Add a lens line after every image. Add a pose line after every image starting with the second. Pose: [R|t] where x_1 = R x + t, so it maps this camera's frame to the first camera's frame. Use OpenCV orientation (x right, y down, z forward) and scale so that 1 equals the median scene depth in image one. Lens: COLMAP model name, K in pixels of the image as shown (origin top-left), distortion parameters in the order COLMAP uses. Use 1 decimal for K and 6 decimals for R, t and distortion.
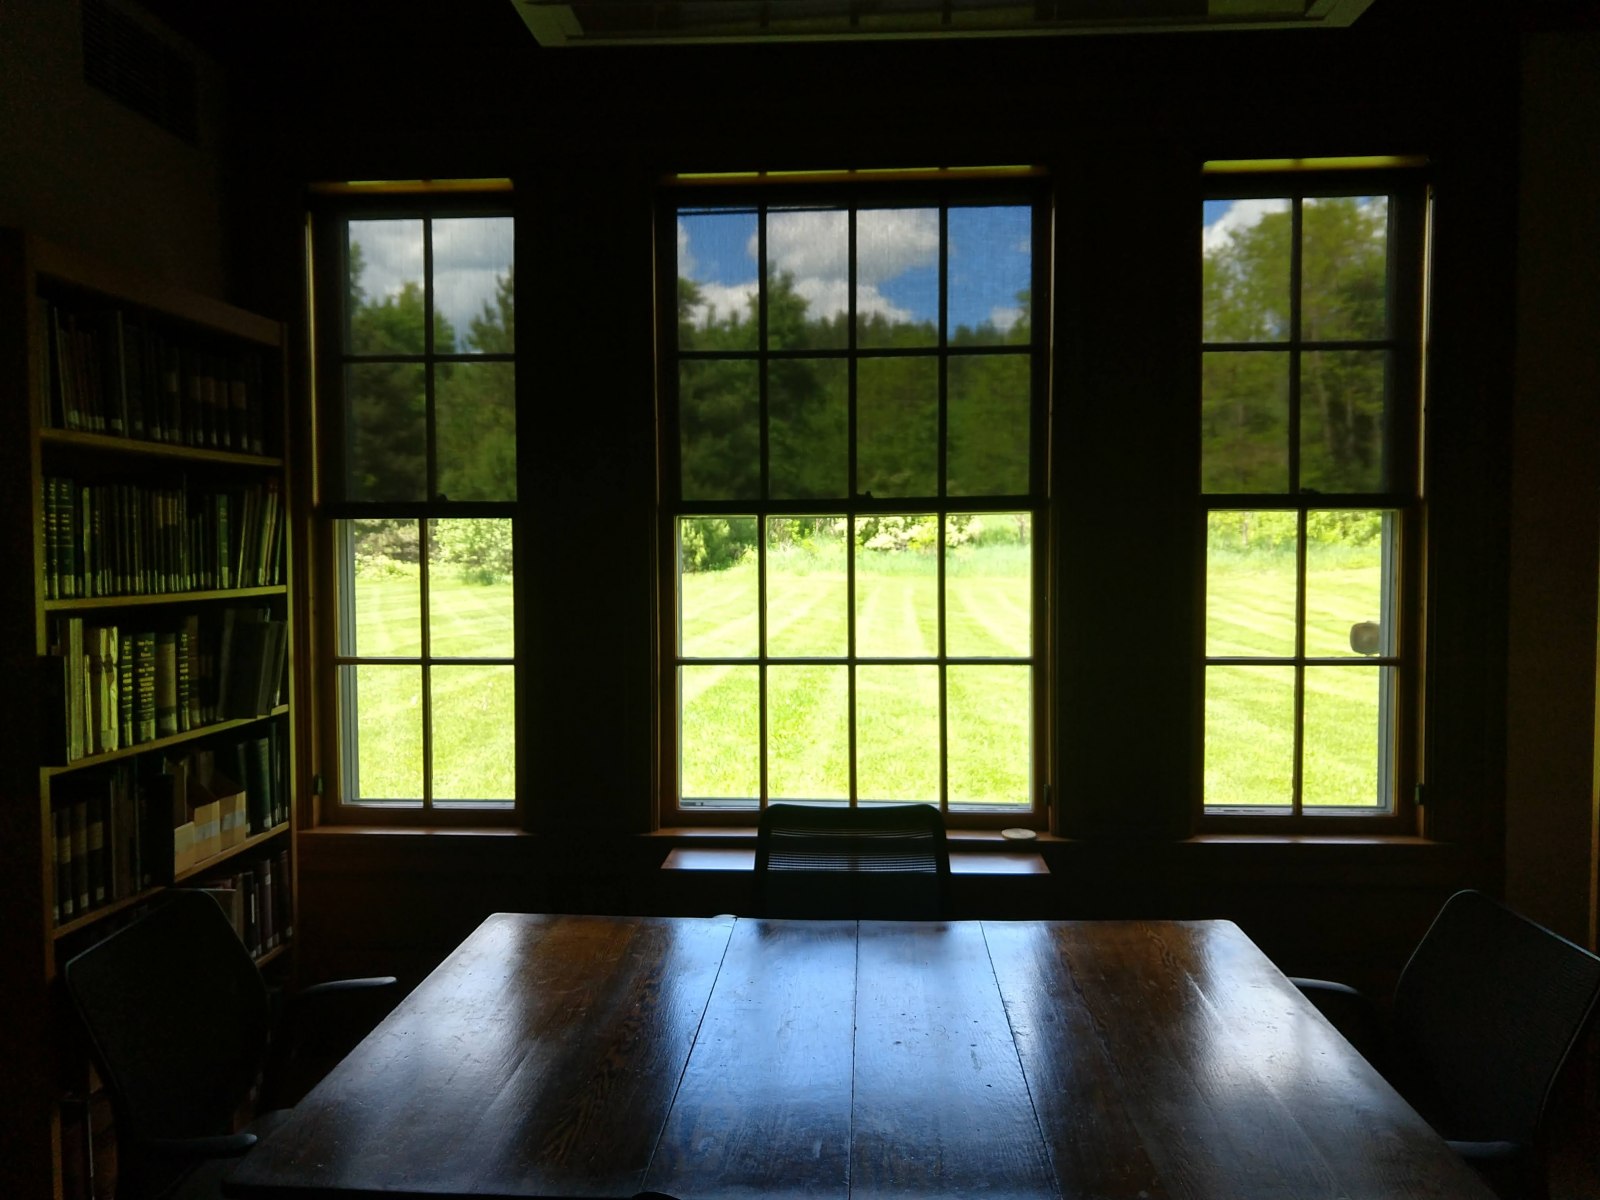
lens RADIAL K [[1141.0, 0, 796.8], [0, 1141.0, 595.3], [0, 0, 1]] dist [0.002307, -0.000069]
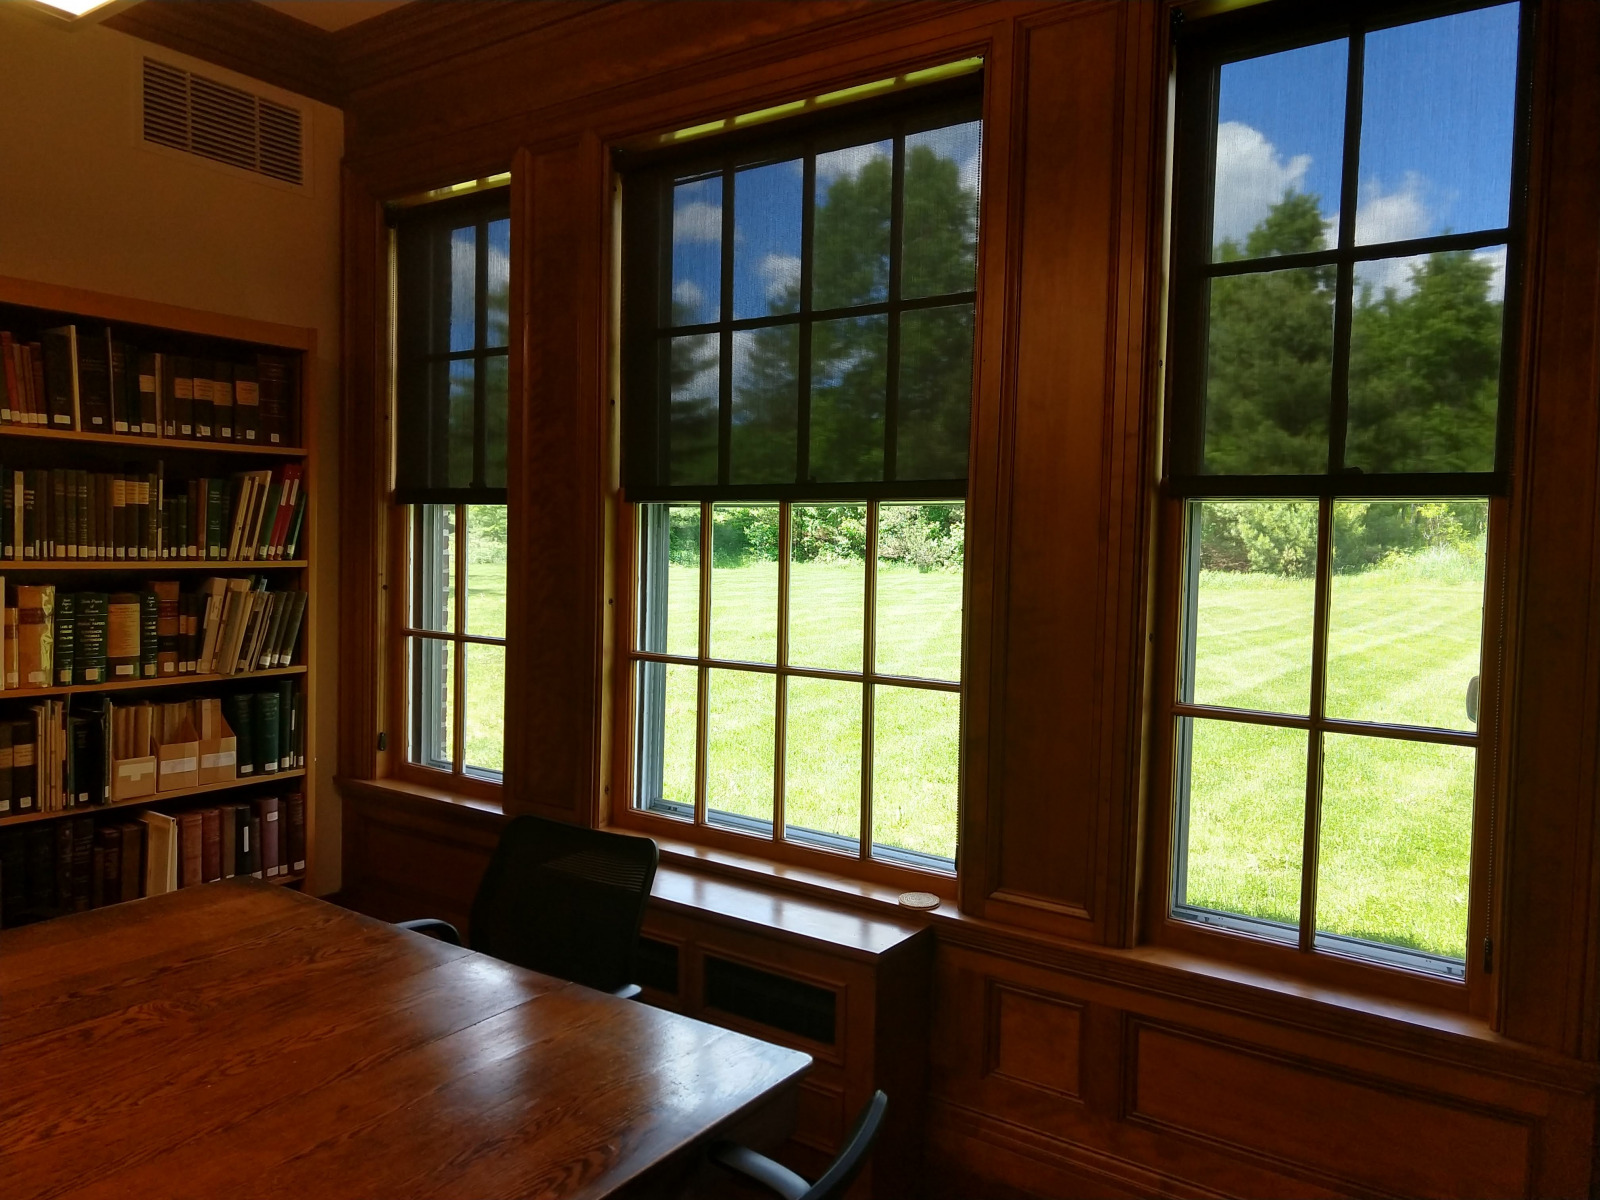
lens RADIAL K [[1133.6, 0, 800.0], [0, 1133.6, 600.0], [0, 0, 1]] dist [0.005706, 0.003394]
pose [[0.866117, 0.051799, -0.497150, 0.625116], [-0.047938, 0.998639, 0.020534, -0.018647], [0.497537, 0.006047, 0.867422, 0.311481]]
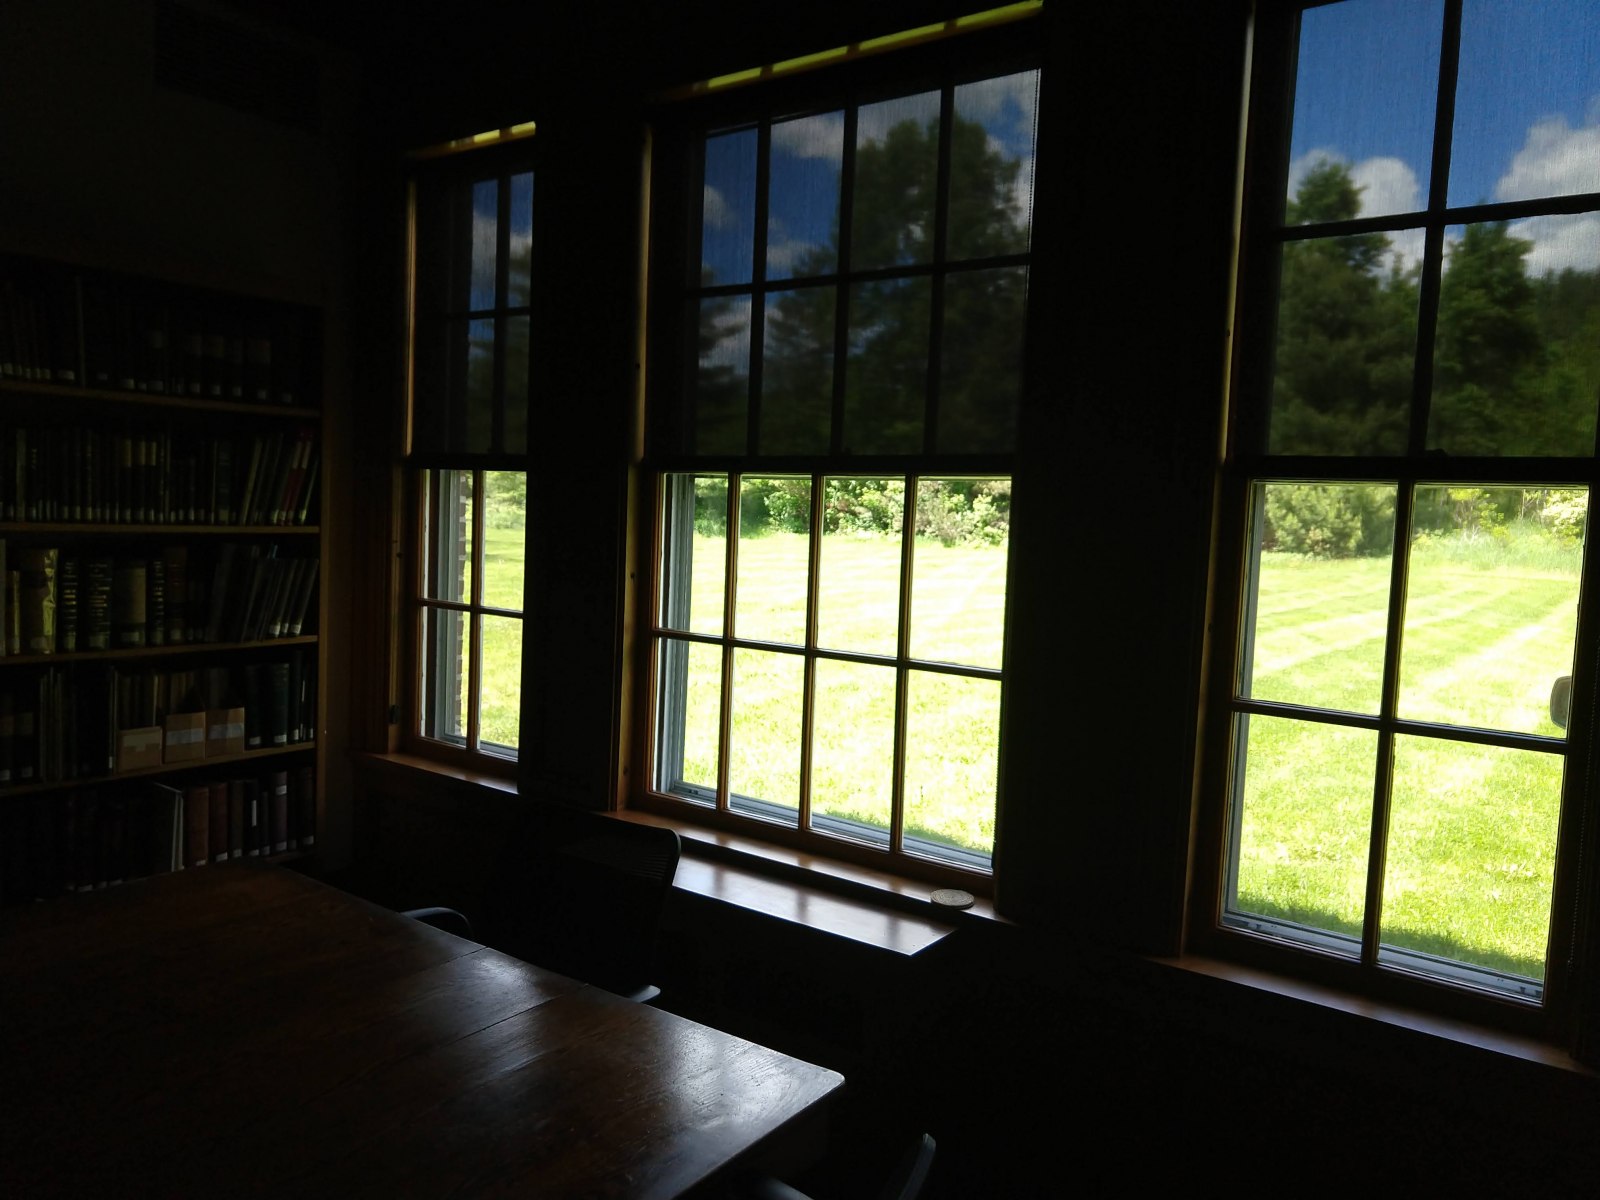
lens RADIAL K [[1141.0, 0, 796.8], [0, 1141.0, 595.3], [0, 0, 1]] dist [0.002307, -0.000069]
pose [[0.855276, 0.079287, -0.512071, 0.590851], [-0.066676, 0.996848, 0.042984, -0.023745], [0.513865, -0.002620, 0.857867, 0.346690]]
